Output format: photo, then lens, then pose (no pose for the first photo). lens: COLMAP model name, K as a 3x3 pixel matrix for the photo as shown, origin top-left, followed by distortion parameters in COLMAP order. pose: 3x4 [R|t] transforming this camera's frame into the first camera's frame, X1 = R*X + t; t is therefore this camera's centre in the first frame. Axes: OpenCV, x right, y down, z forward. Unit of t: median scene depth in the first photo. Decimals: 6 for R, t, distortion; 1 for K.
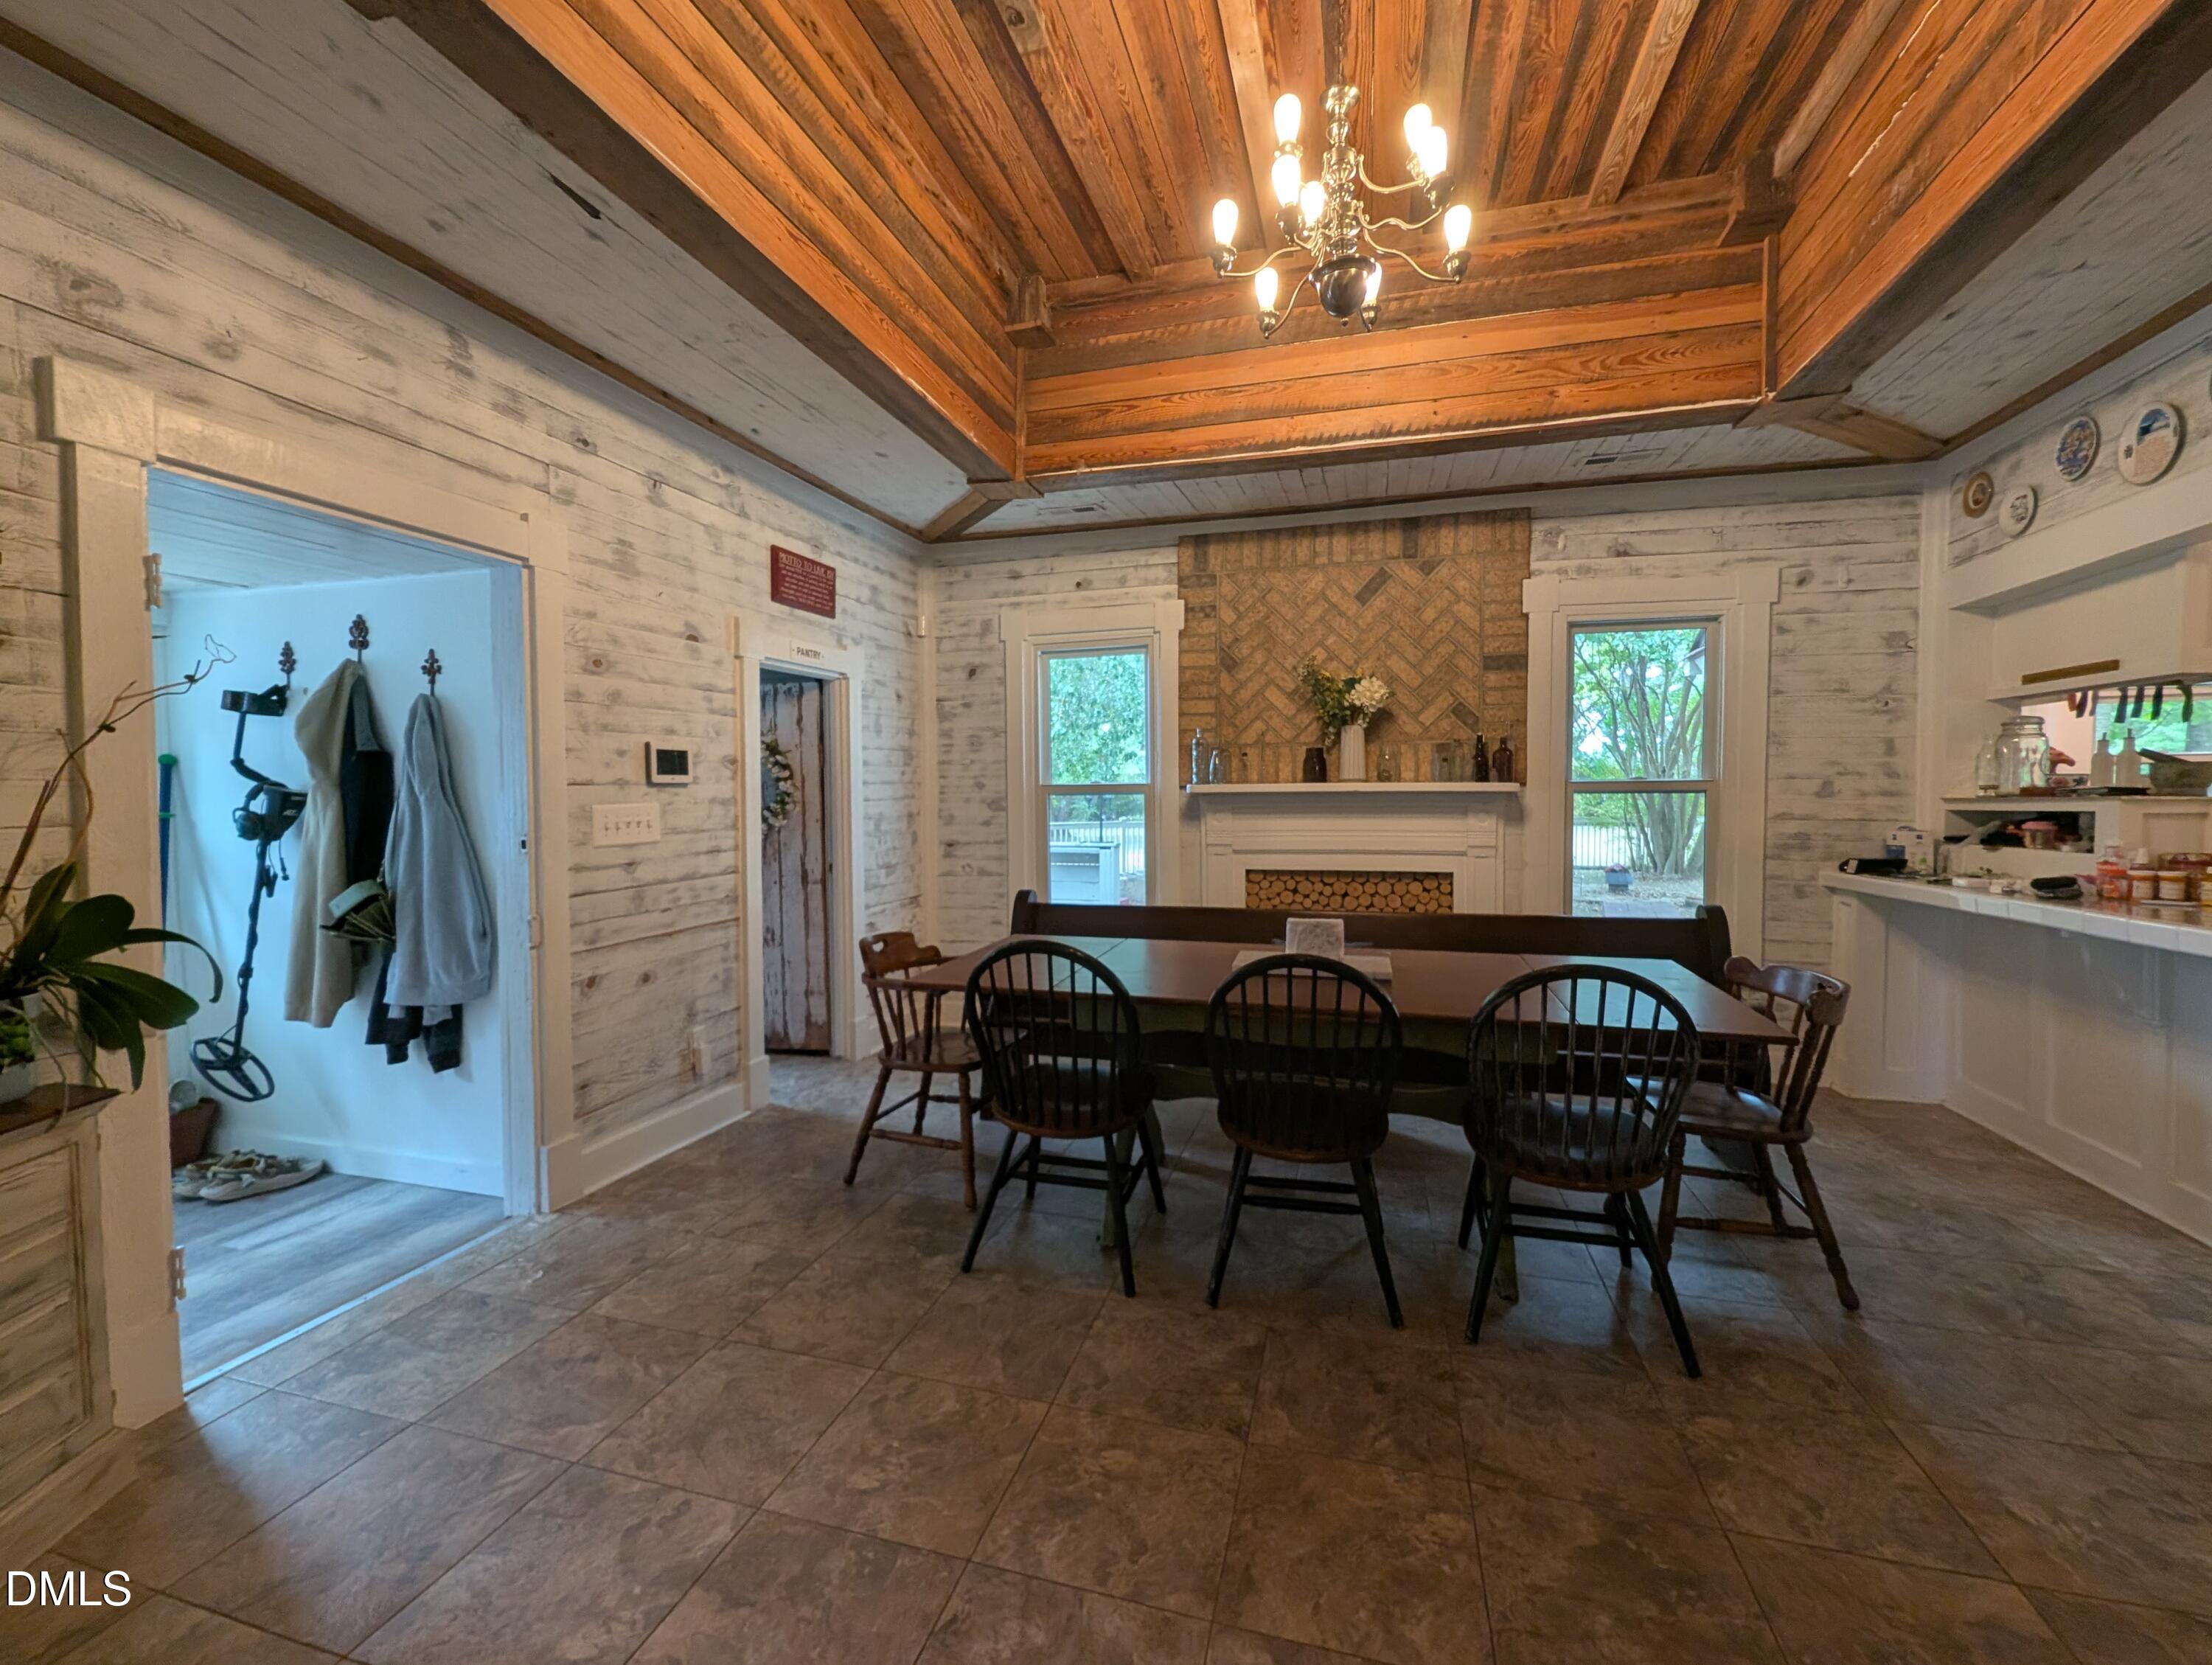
lens RADIAL K [[915.9, 0, 1112.7], [0, 915.9, 827.3], [0, 0, 1]] dist [0.001483, -0.000335]
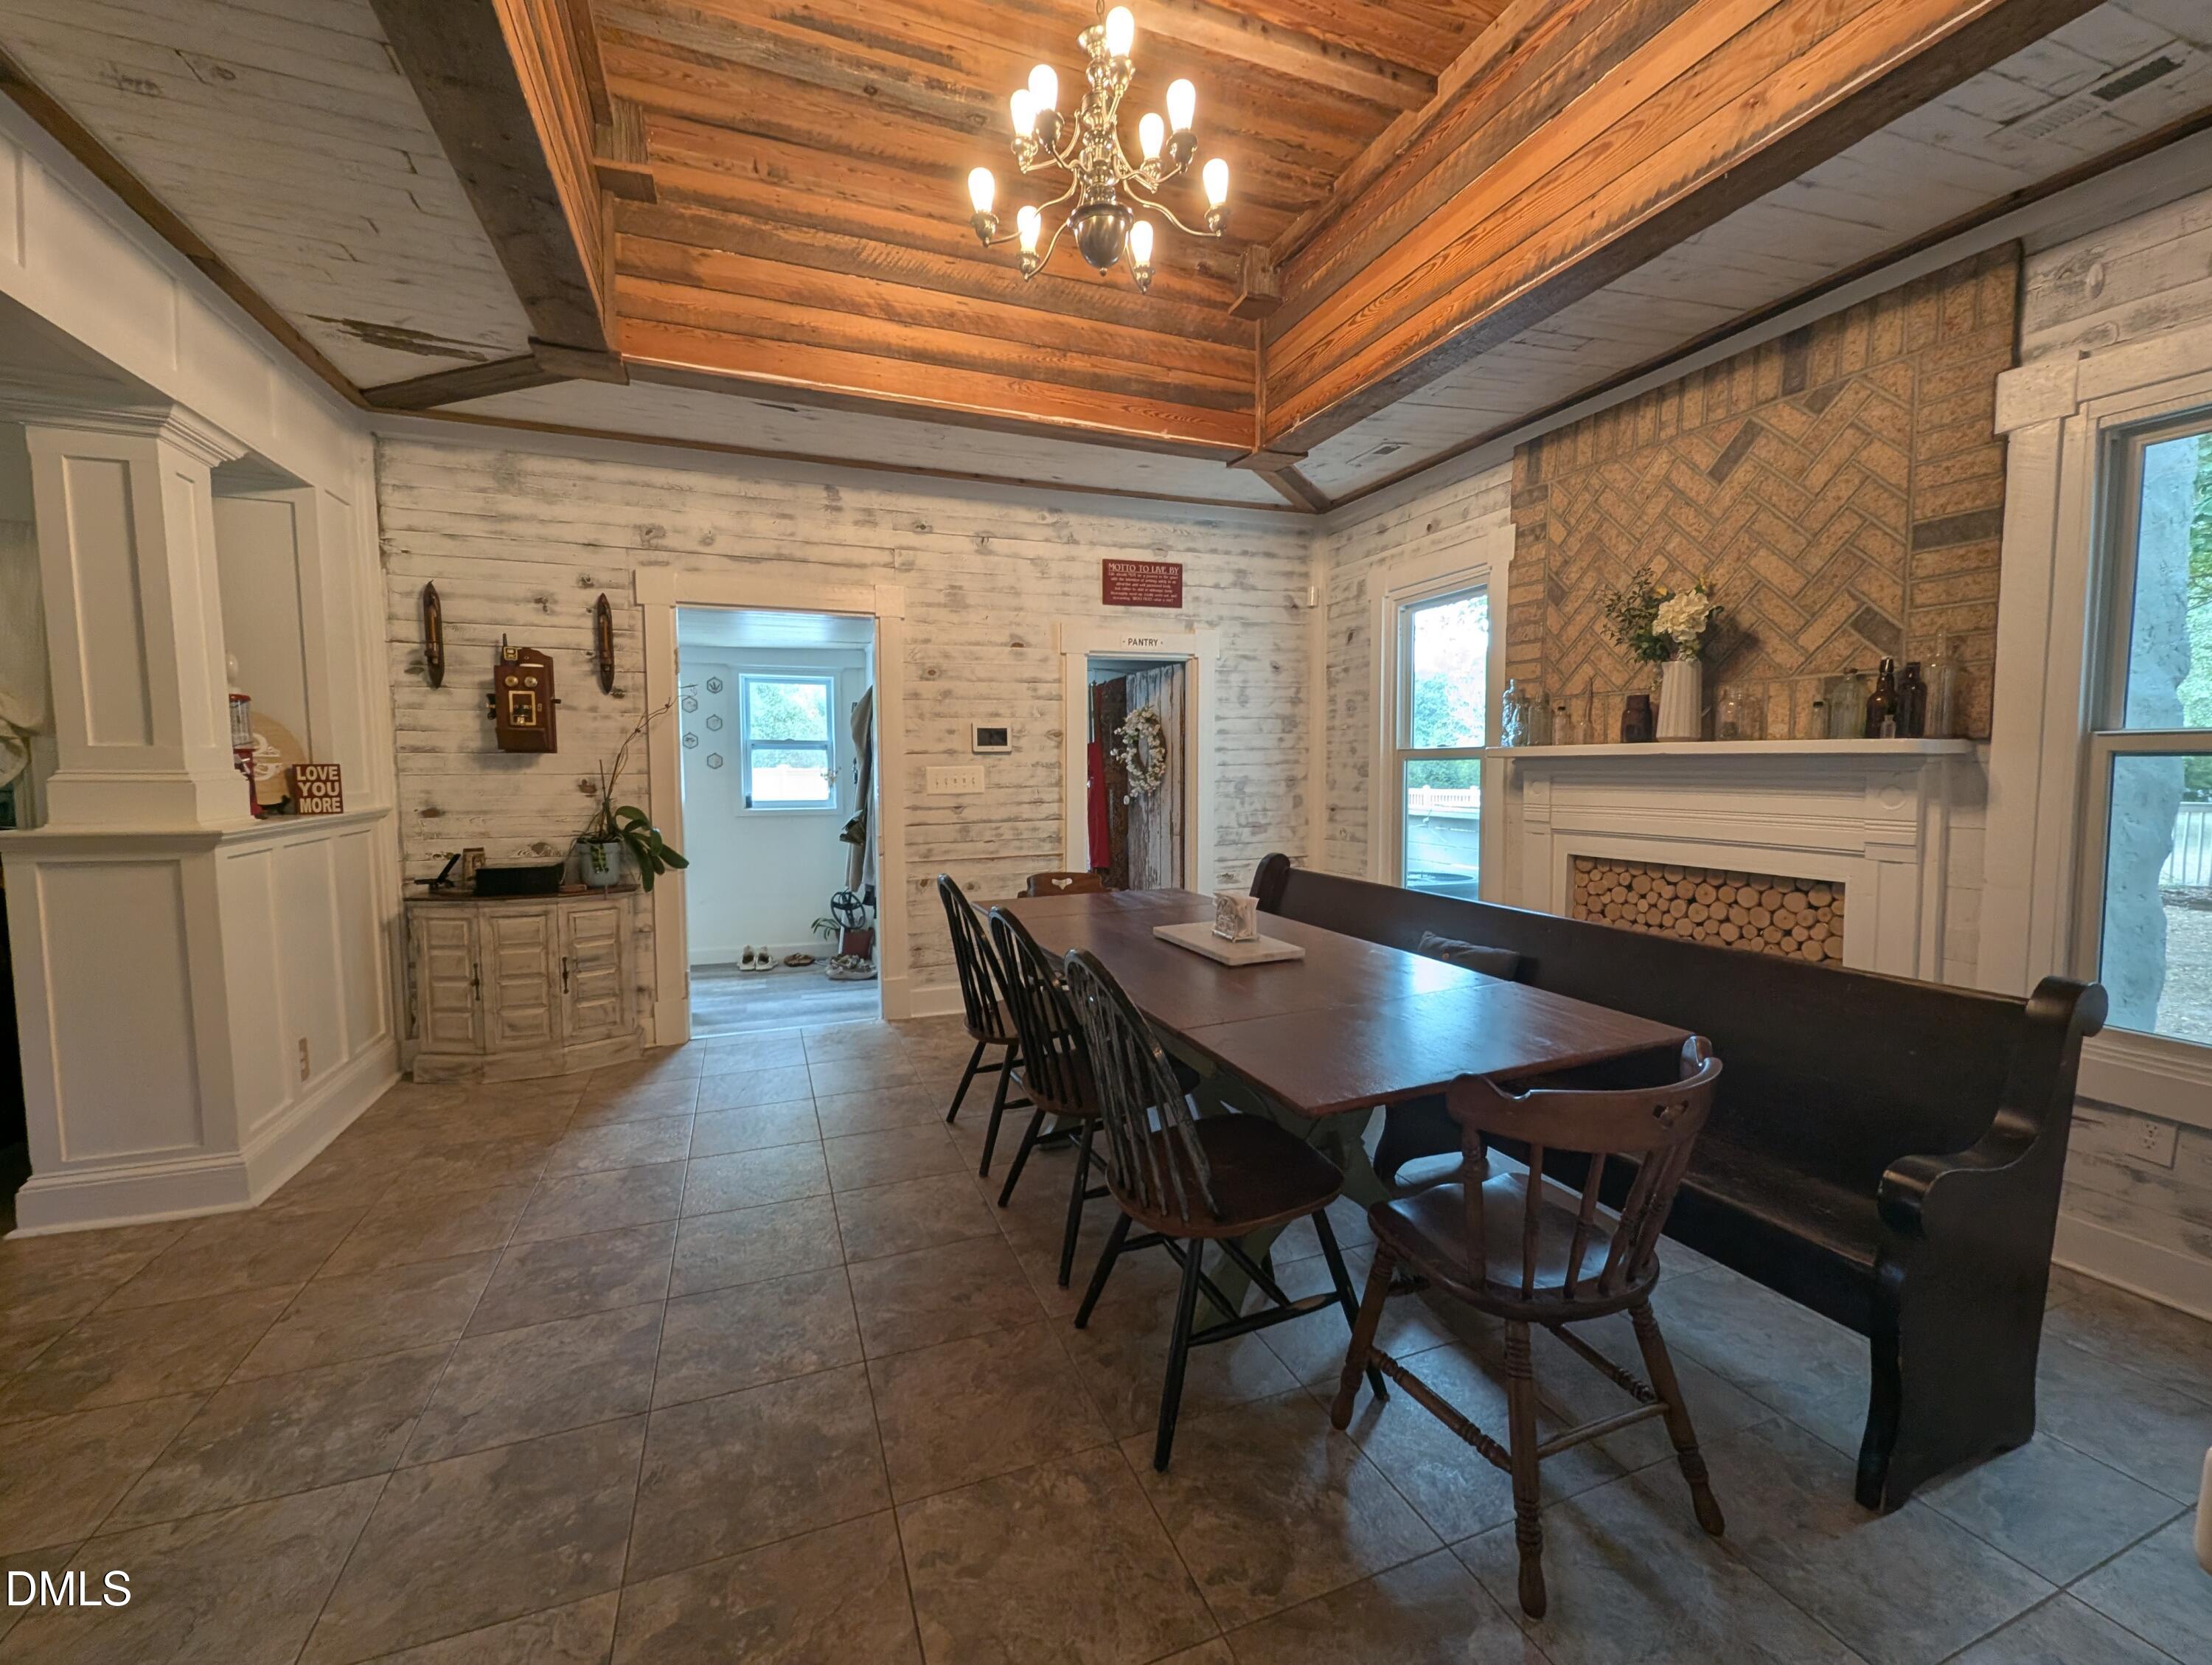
lens RADIAL K [[915.9, 0, 1109.8], [0, 915.9, 829.2], [0, 0, 1]] dist [0.001483, -0.000335]
pose [[0.605256, 0.058909, -0.793848, 0.572783], [-0.027806, 0.998214, 0.052874, -0.006846], [0.795545, -0.009928, 0.605813, 0.221111]]
